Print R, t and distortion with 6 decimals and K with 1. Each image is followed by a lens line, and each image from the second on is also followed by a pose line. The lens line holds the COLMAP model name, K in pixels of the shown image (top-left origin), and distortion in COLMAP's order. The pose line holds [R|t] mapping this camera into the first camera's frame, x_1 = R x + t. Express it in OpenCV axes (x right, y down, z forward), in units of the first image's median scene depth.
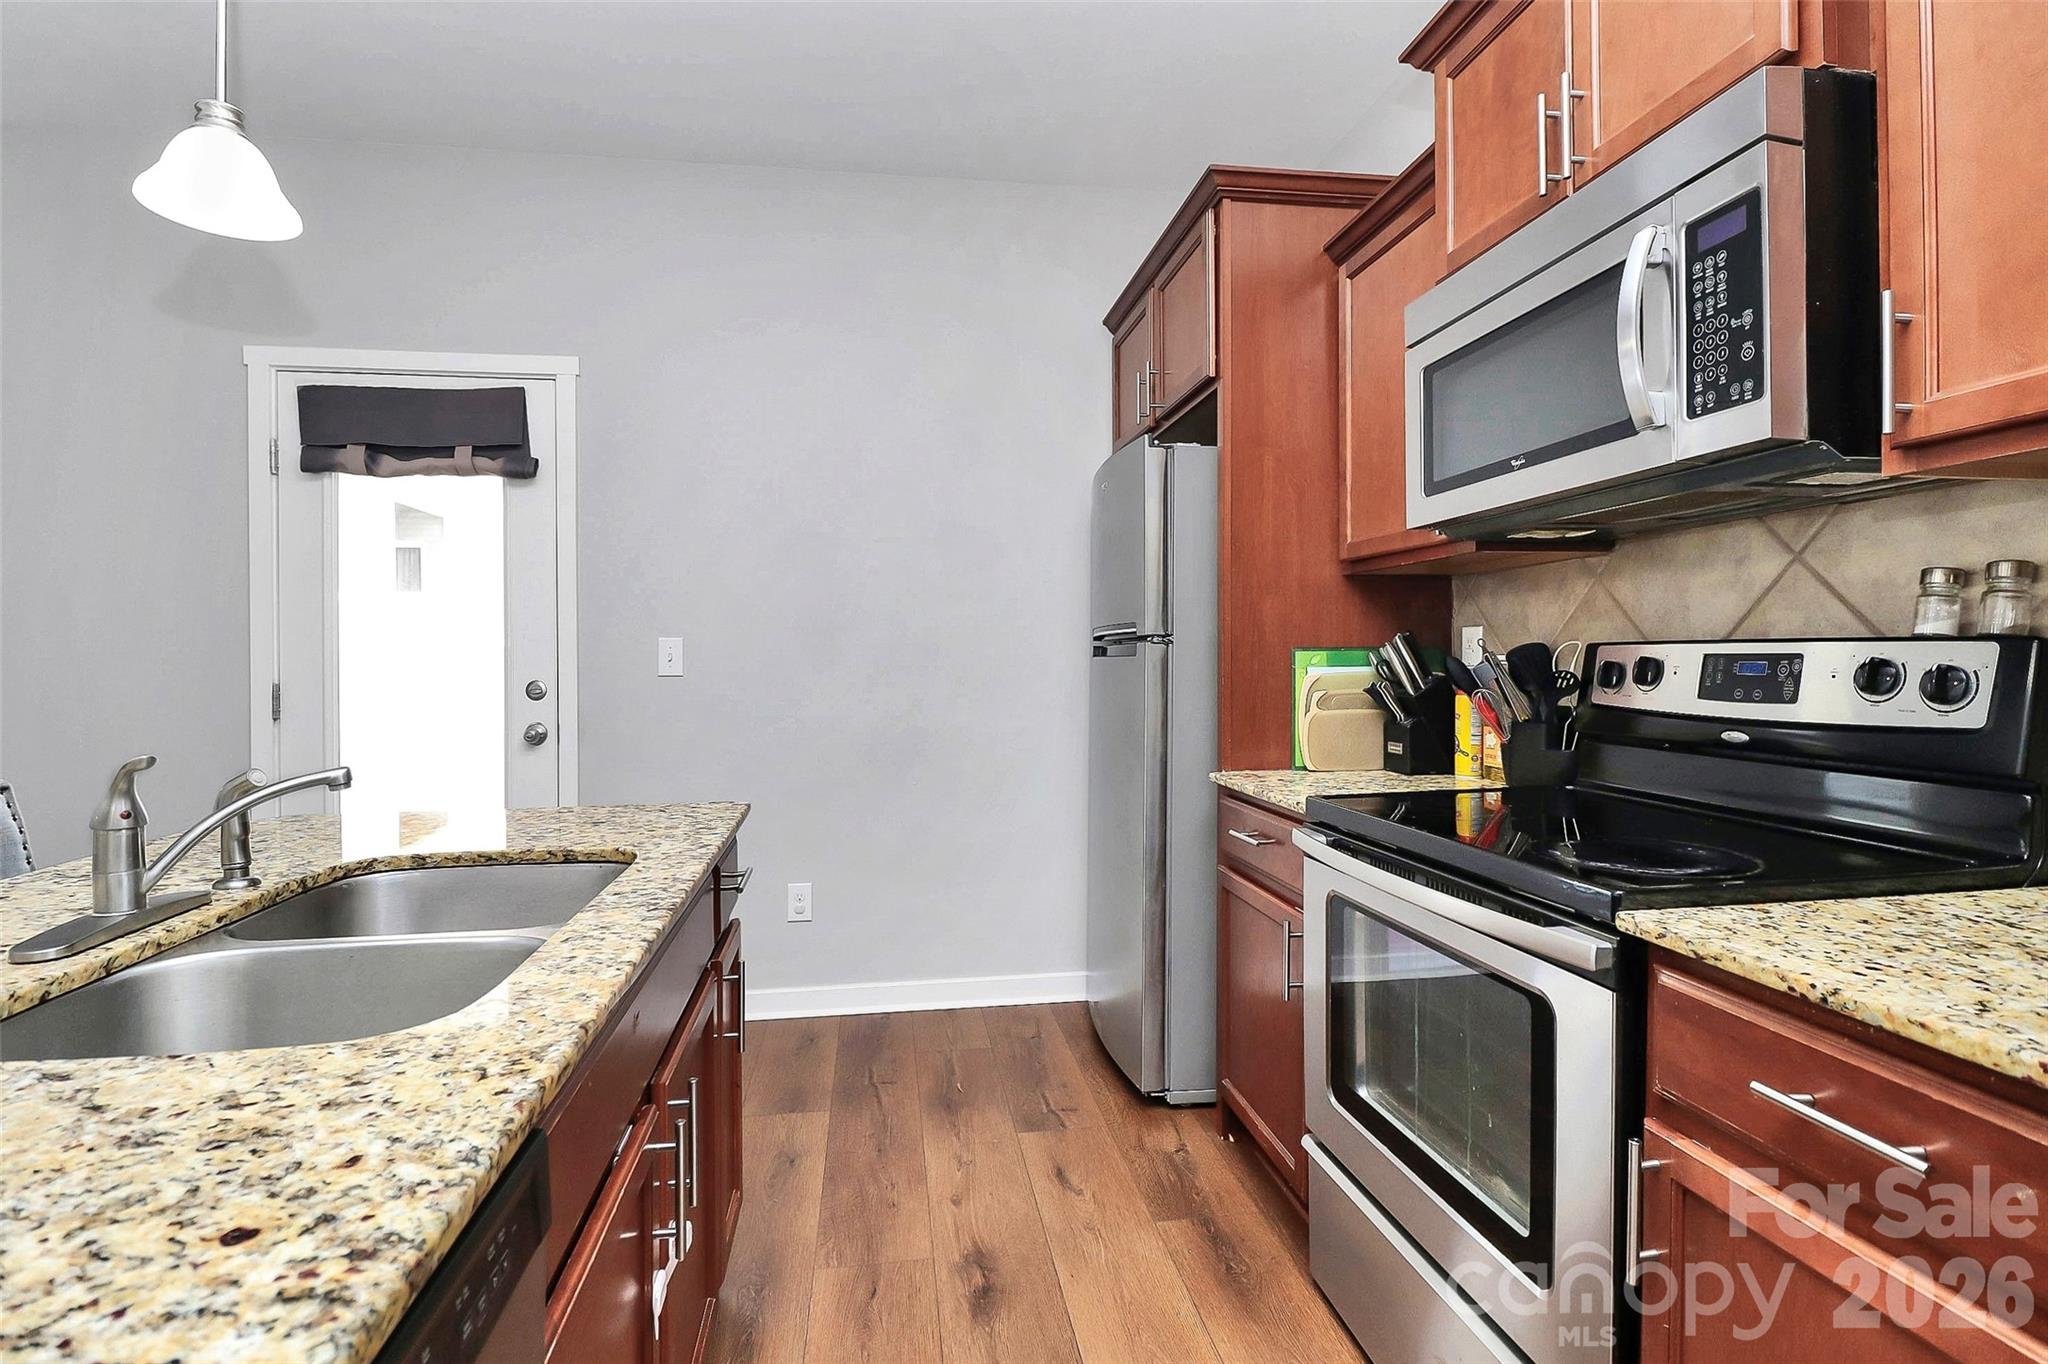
lens RADIAL K [[978.4, 0, 1002.2], [0, 978.4, 668.0], [0, 0, 1]] dist [0.003268, -0.009358]
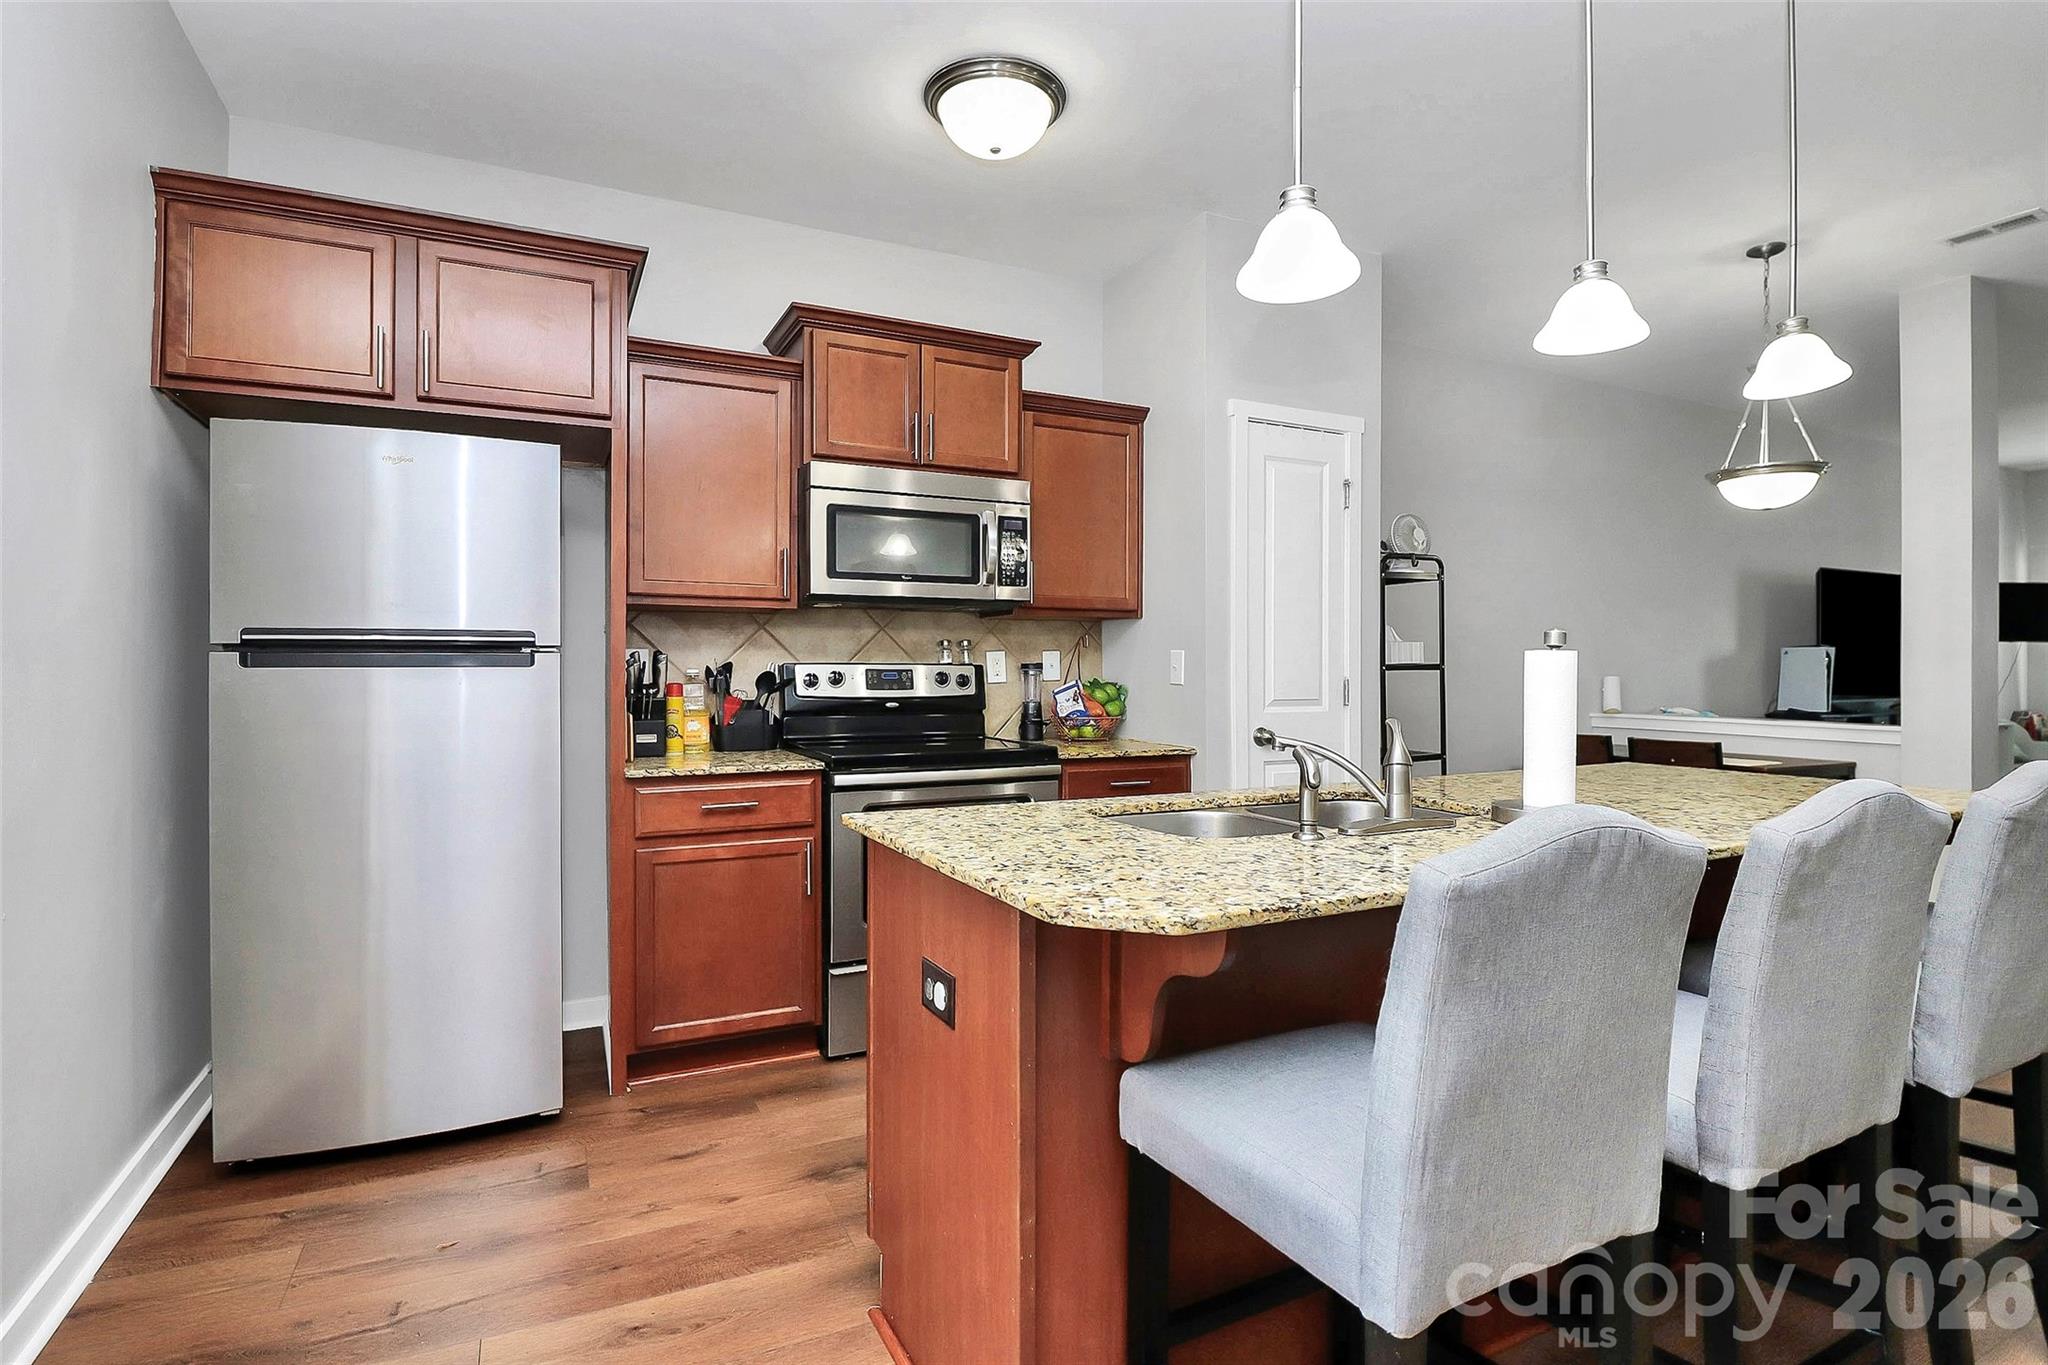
lens RADIAL K [[978.4, 0, 1002.2], [0, 978.4, 668.5], [0, 0, 1]] dist [0.003268, -0.009358]
pose [[-0.276649, 0.007260, 0.960944, -1.171531], [0.008902, 0.999948, -0.004992, -0.002128], [-0.960930, 0.007173, -0.276699, 1.044596]]
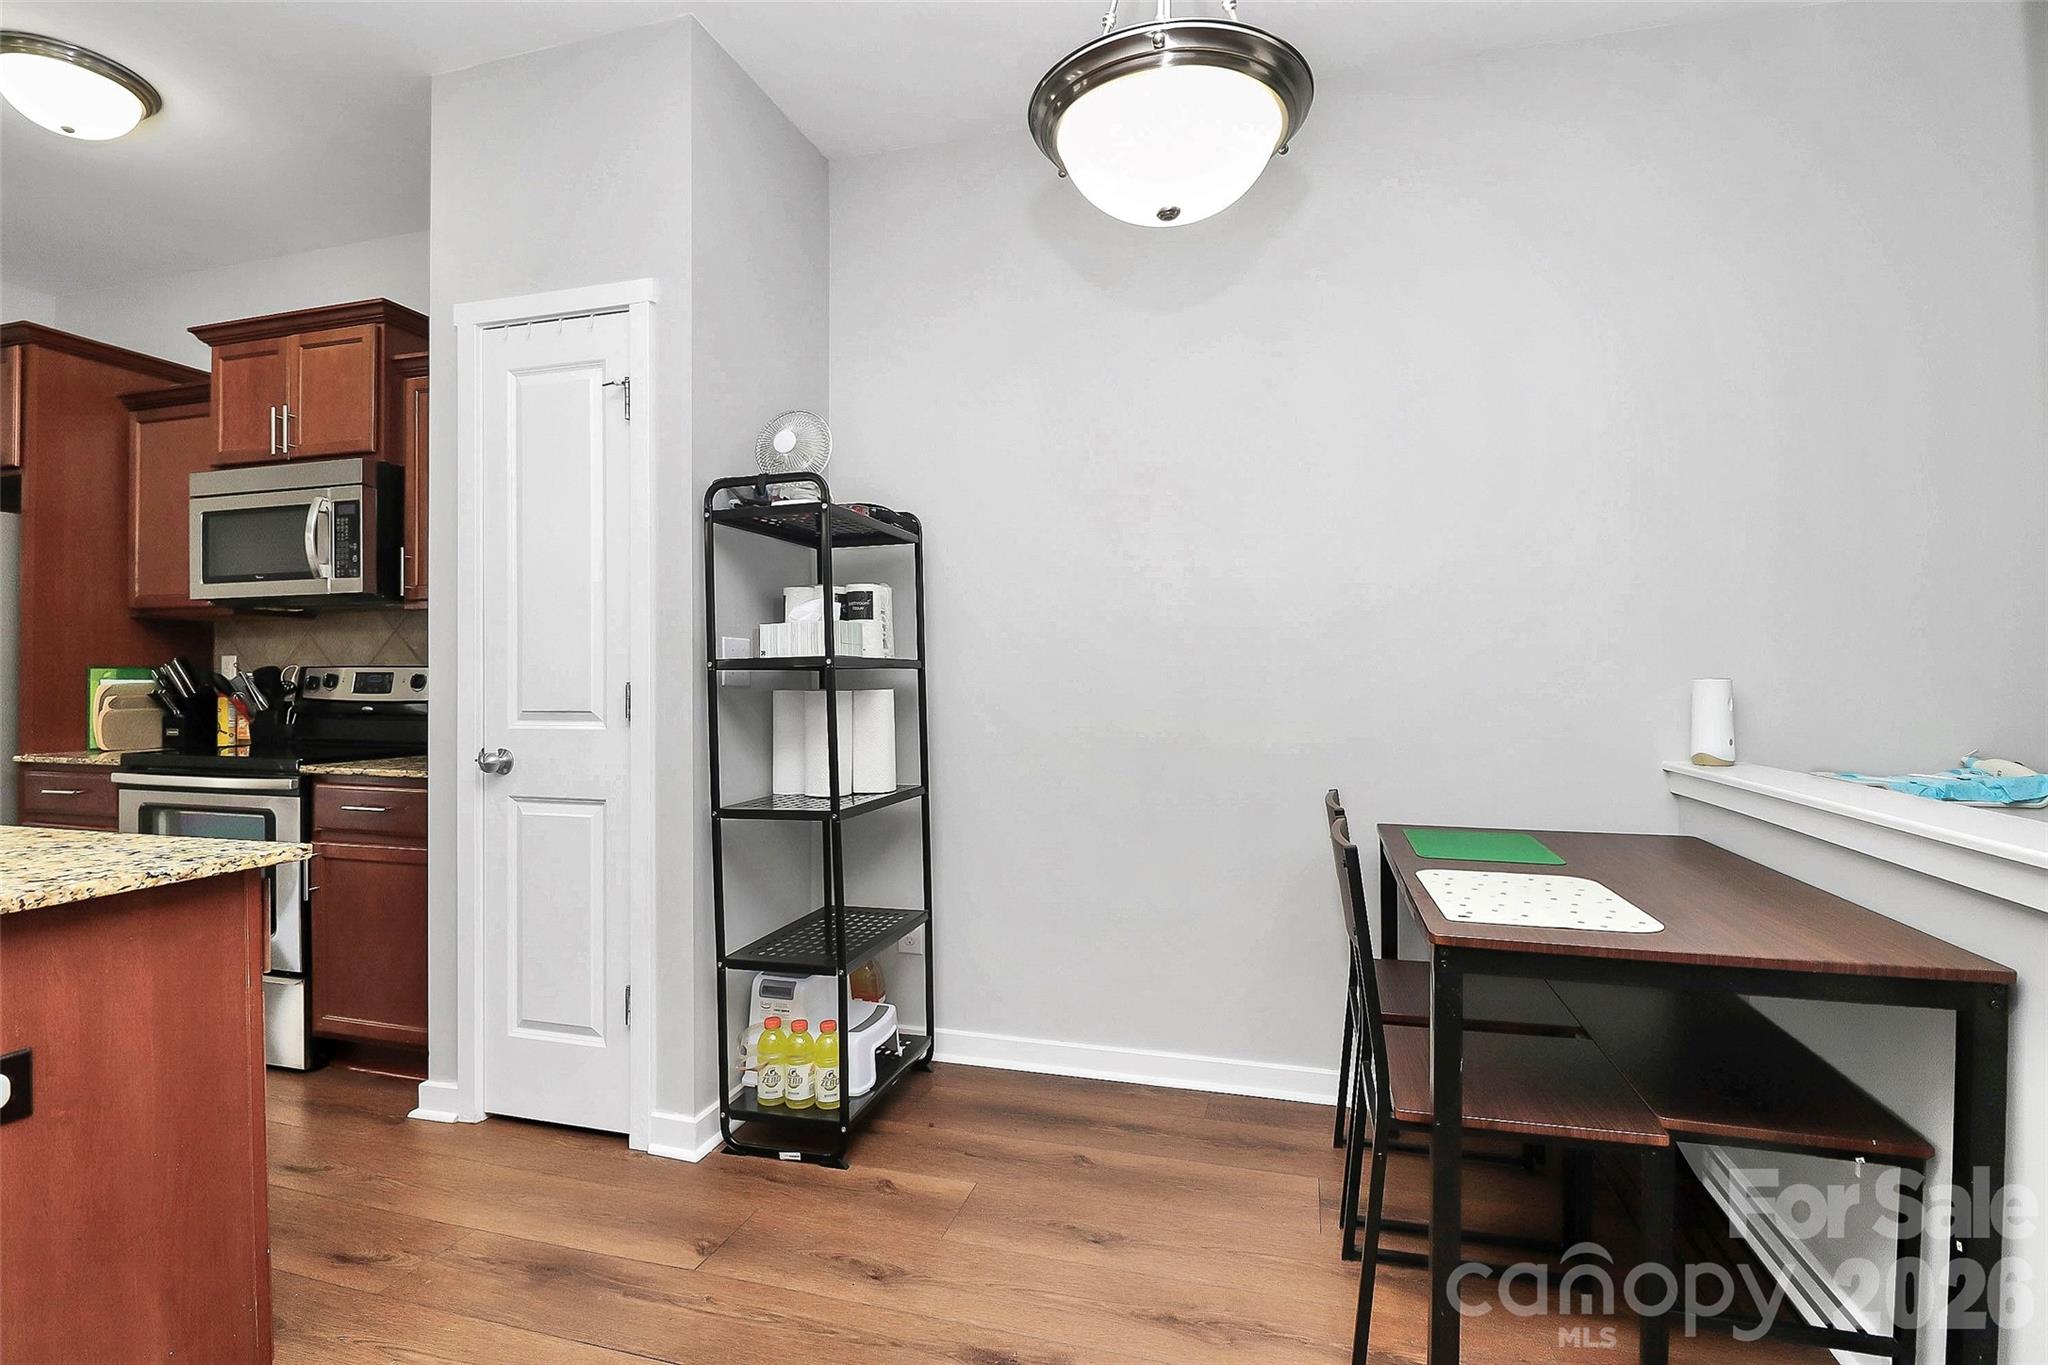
lens RADIAL K [[978.4, 0, 1002.2], [0, 978.4, 668.5], [0, 0, 1]] dist [0.003268, -0.009358]
pose [[0.425124, 0.016123, 0.904992, -0.501656], [0.006993, 0.999753, -0.021096, 0.026464], [-0.905108, 0.015297, 0.424906, -0.965212]]
